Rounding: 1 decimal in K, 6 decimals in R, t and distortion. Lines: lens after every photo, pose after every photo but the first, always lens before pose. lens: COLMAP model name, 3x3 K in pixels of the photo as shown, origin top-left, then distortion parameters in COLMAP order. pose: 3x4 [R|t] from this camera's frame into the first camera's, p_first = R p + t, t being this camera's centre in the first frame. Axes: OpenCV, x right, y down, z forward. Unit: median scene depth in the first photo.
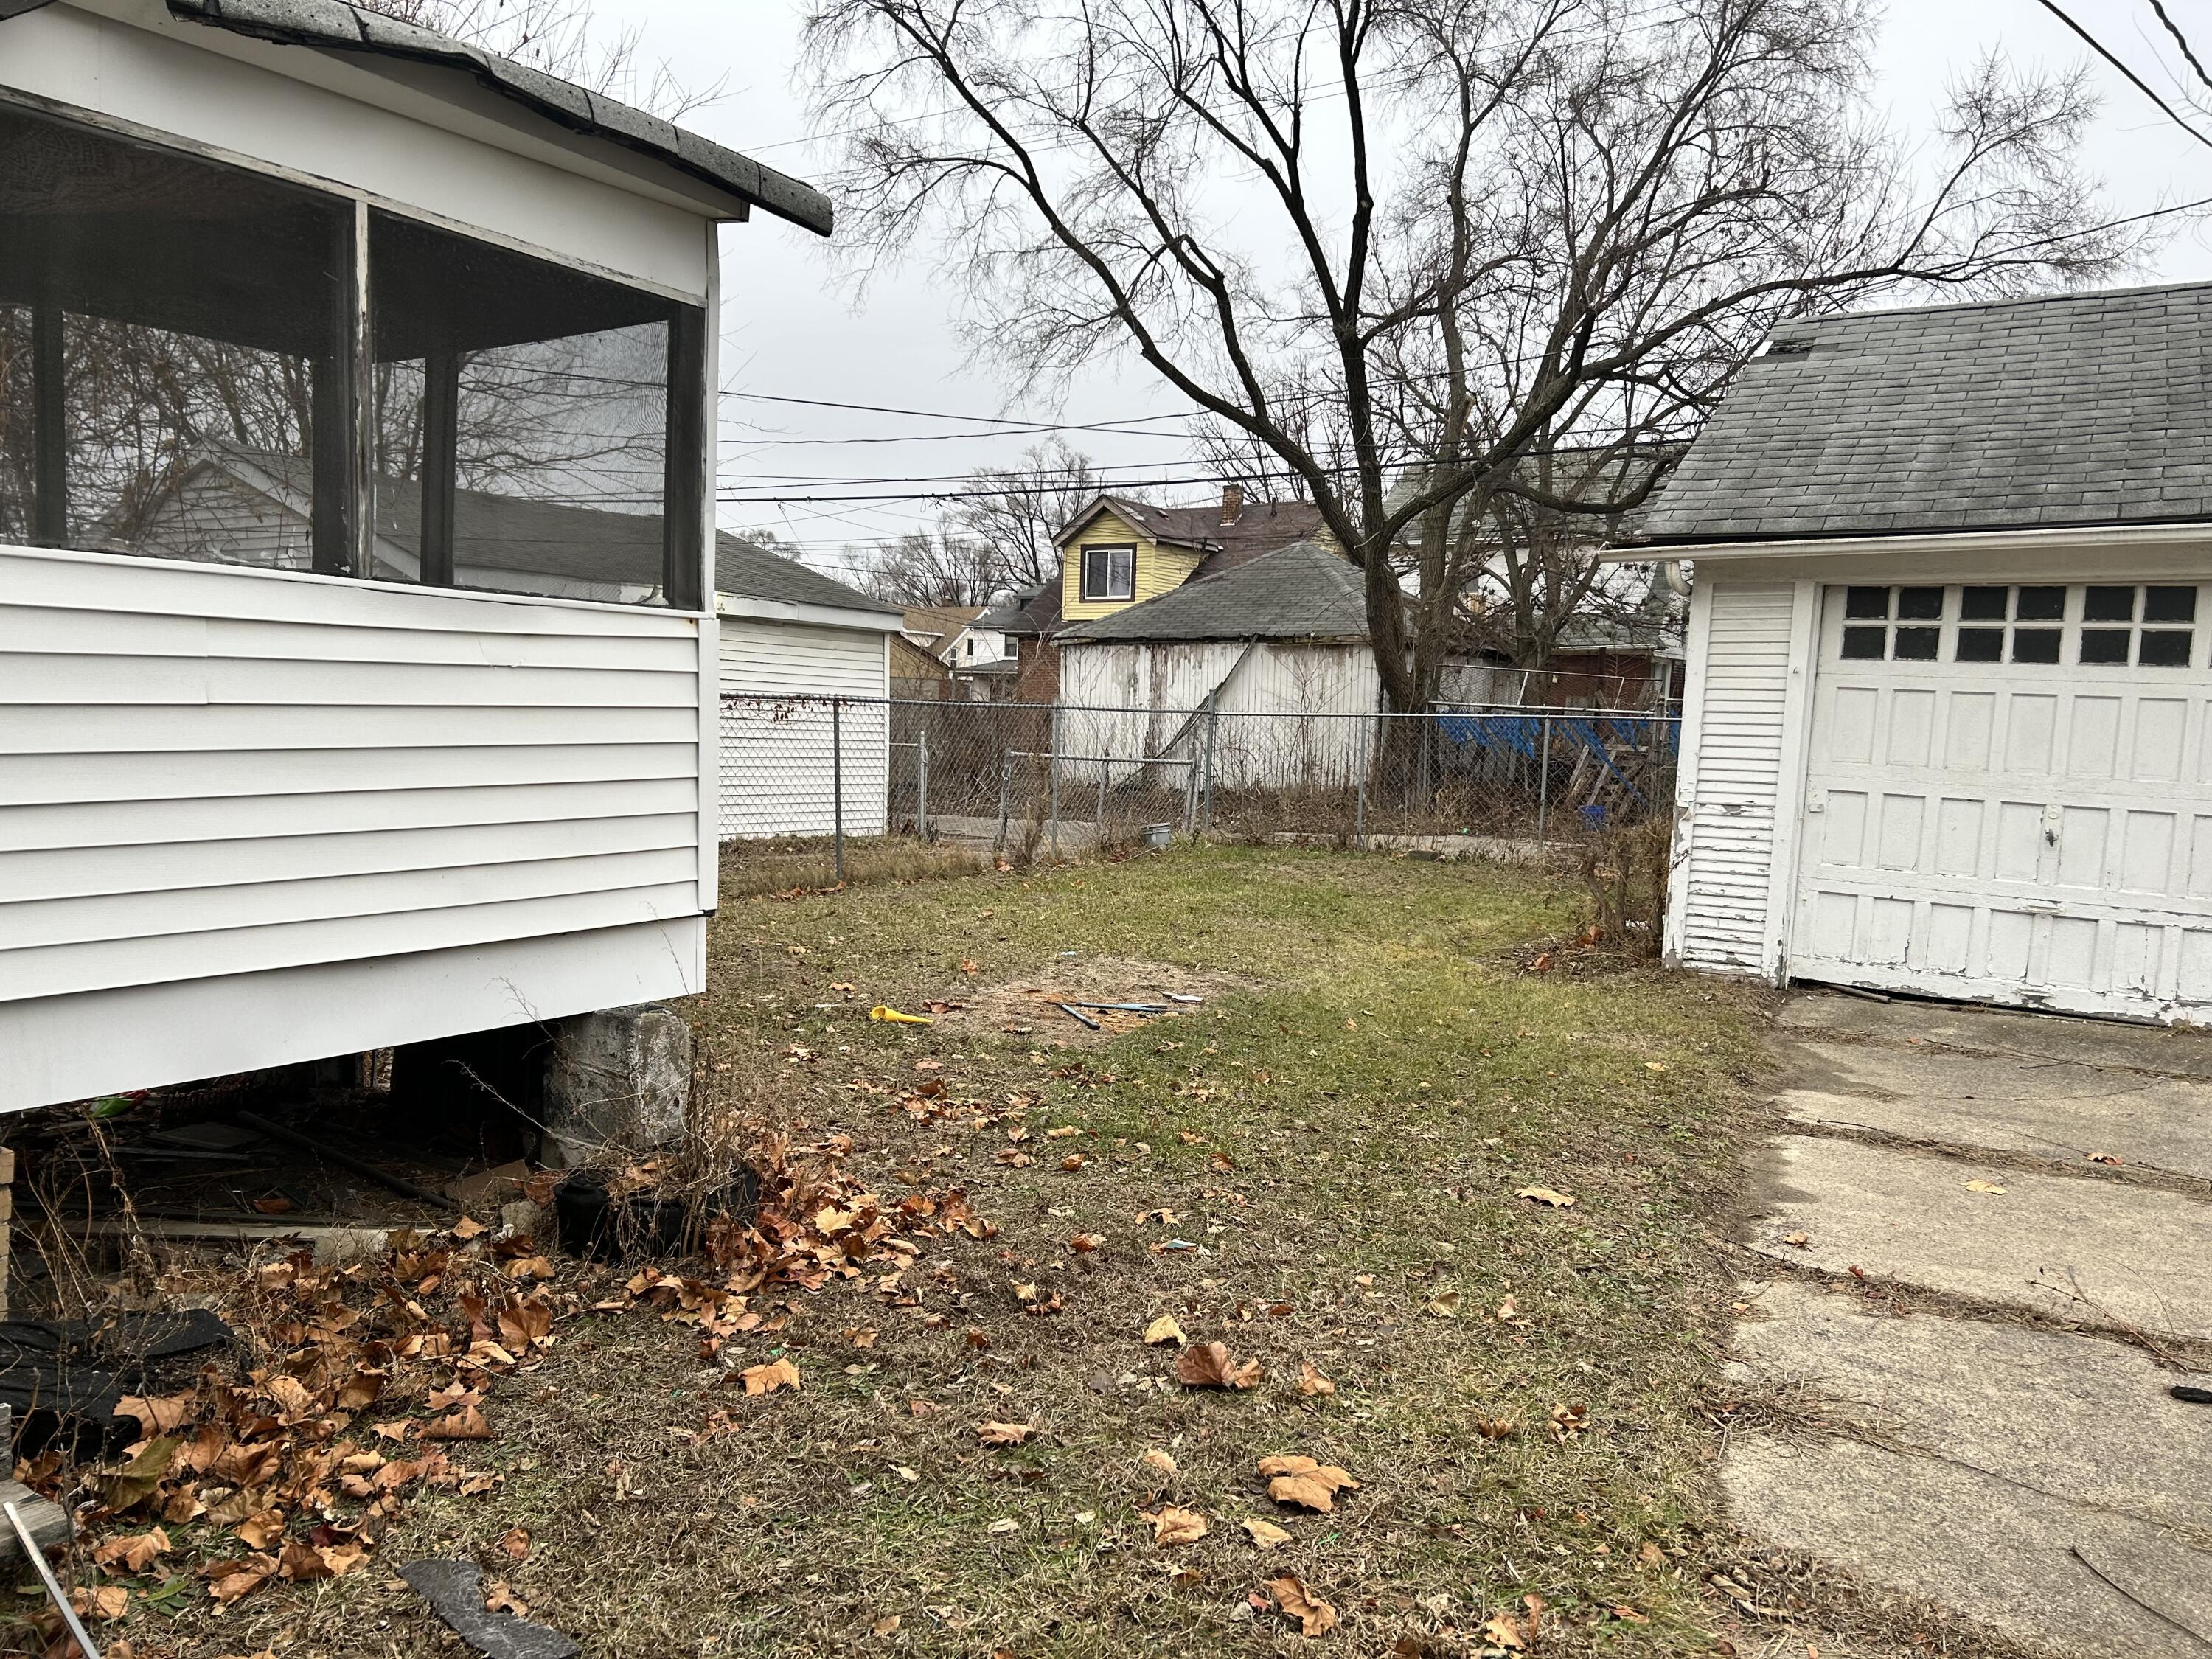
lens RADIAL K [[1617.2, 0, 1093.1], [0, 1617.2, 823.3], [0, 0, 1]] dist [0.039883, -0.036293]
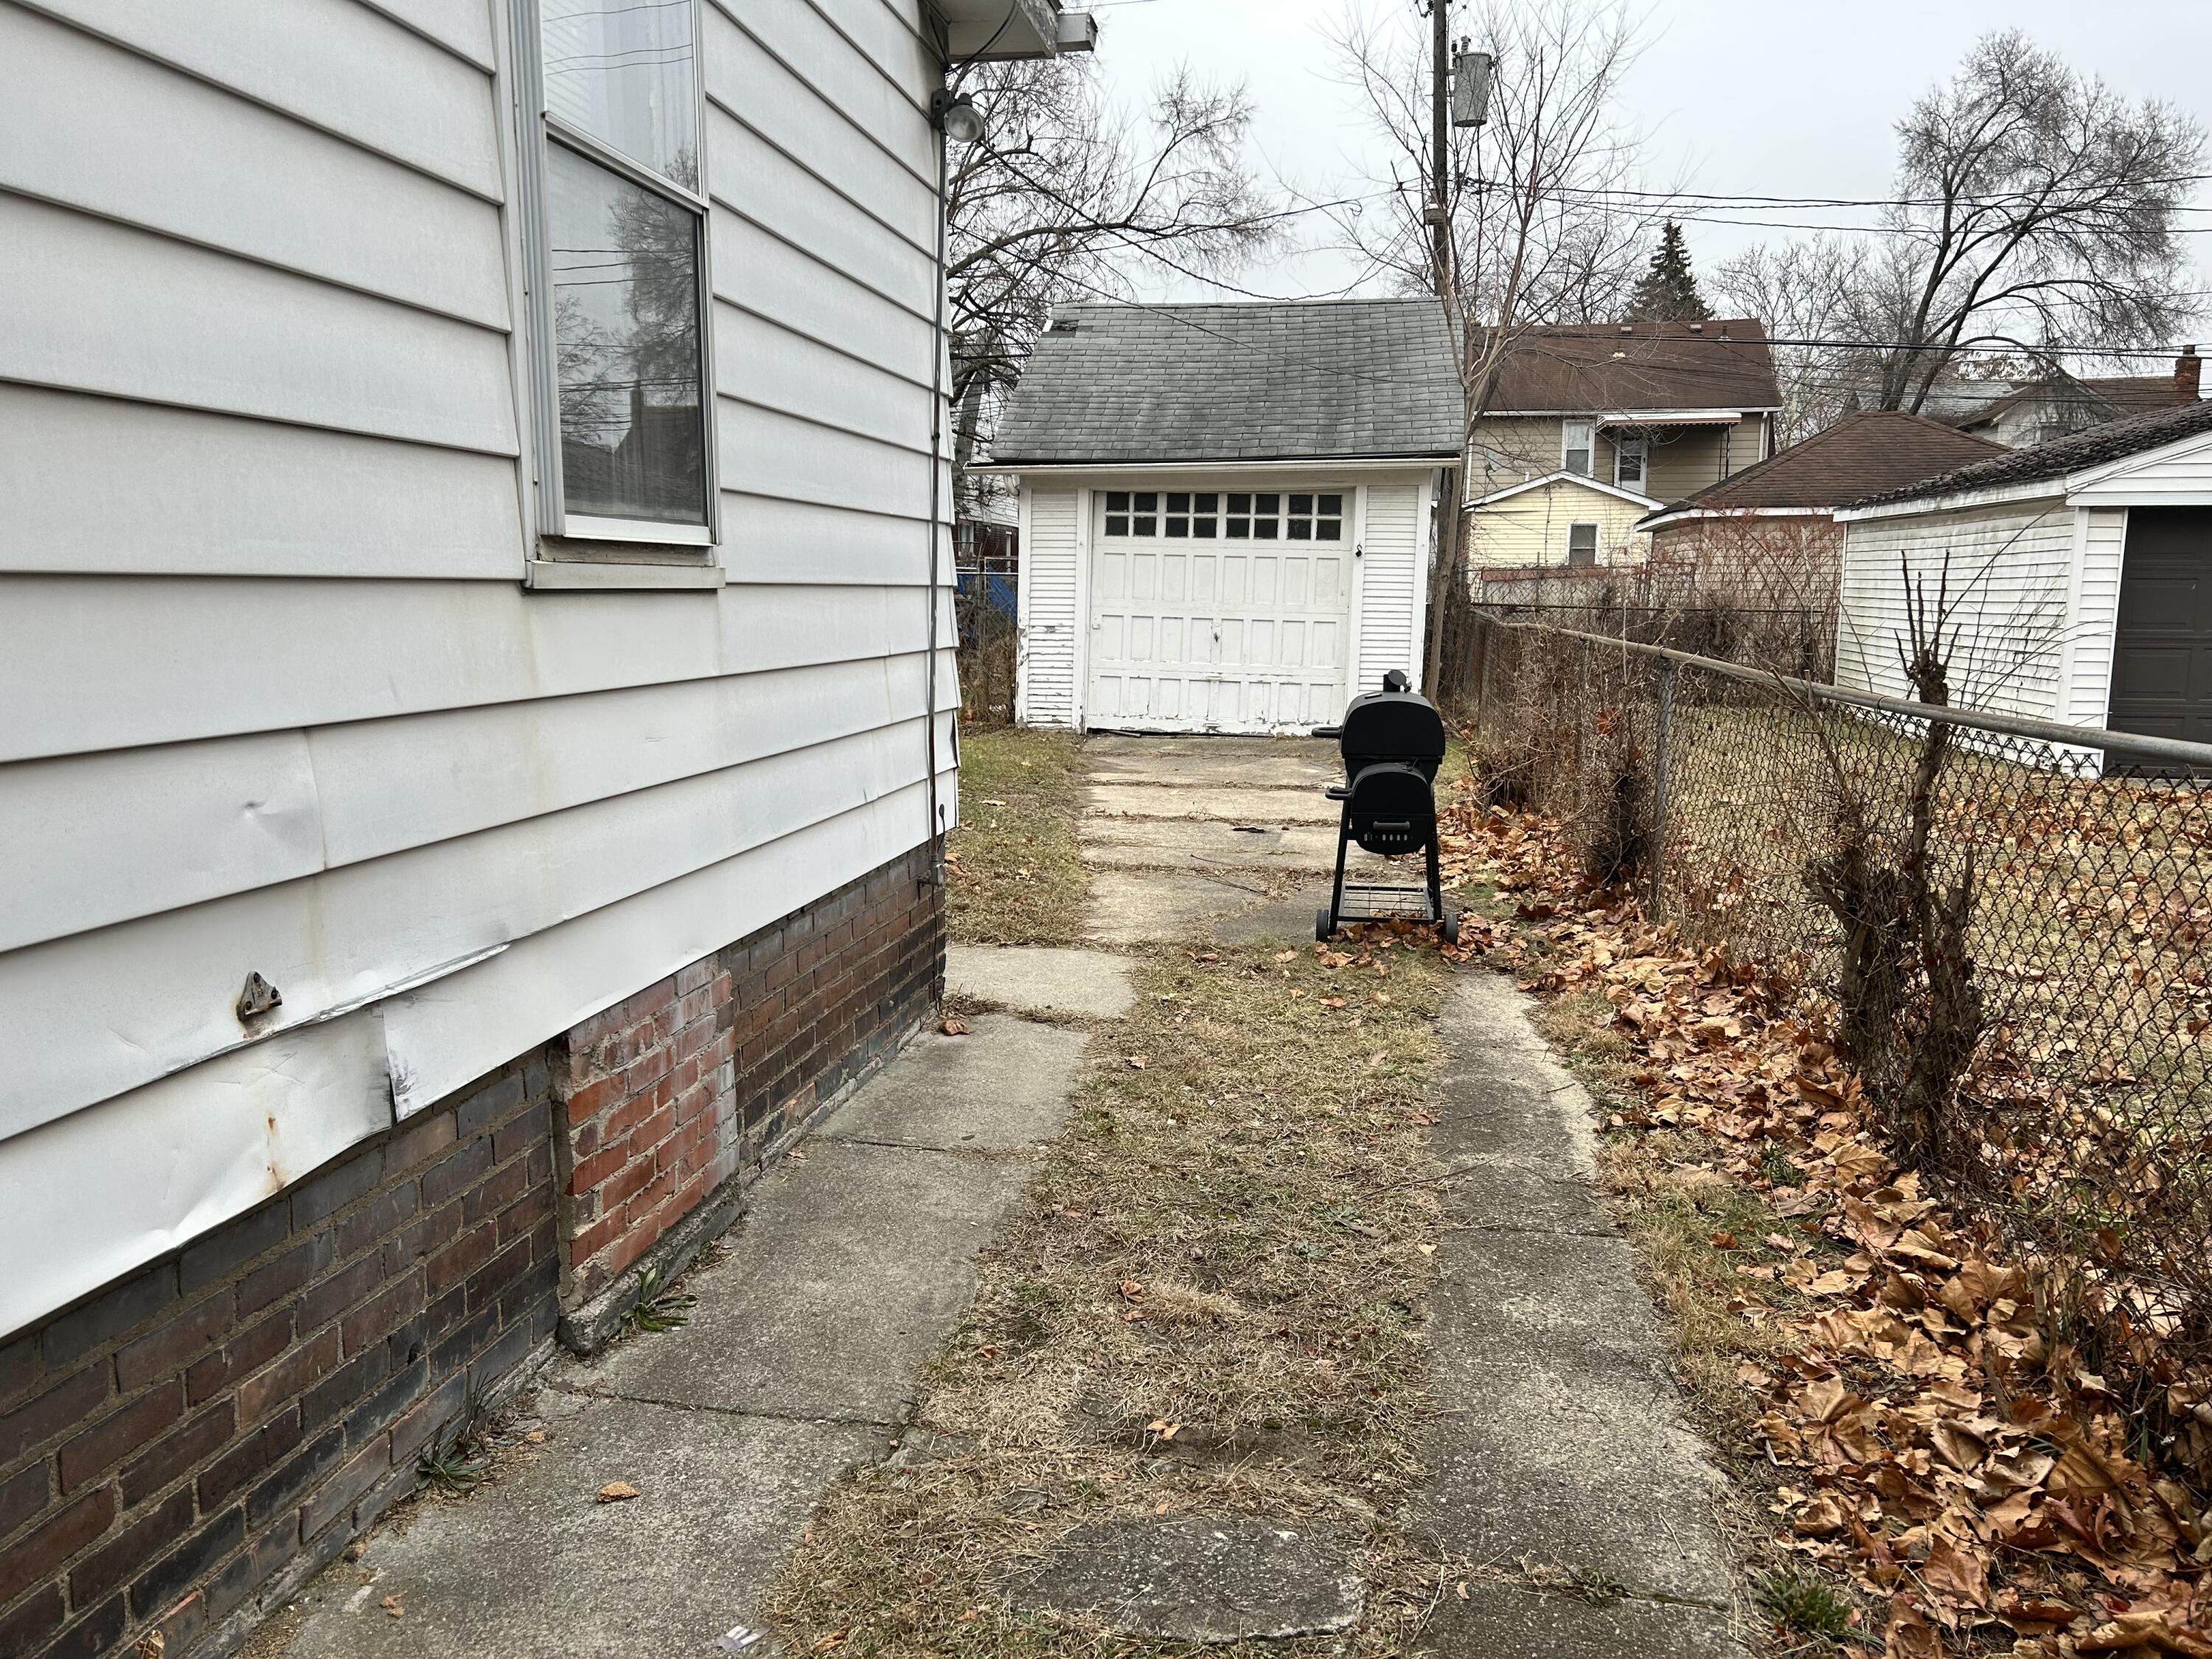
lens RADIAL K [[1617.2, 0, 1105.2], [0, 1617.2, 835.7], [0, 0, 1]] dist [0.039883, -0.036293]
pose [[0.908872, -0.087138, 0.407870, -0.248788], [0.049804, 0.993609, 0.101295, 0.037093], [-0.414090, -0.071751, 0.907404, -0.537446]]
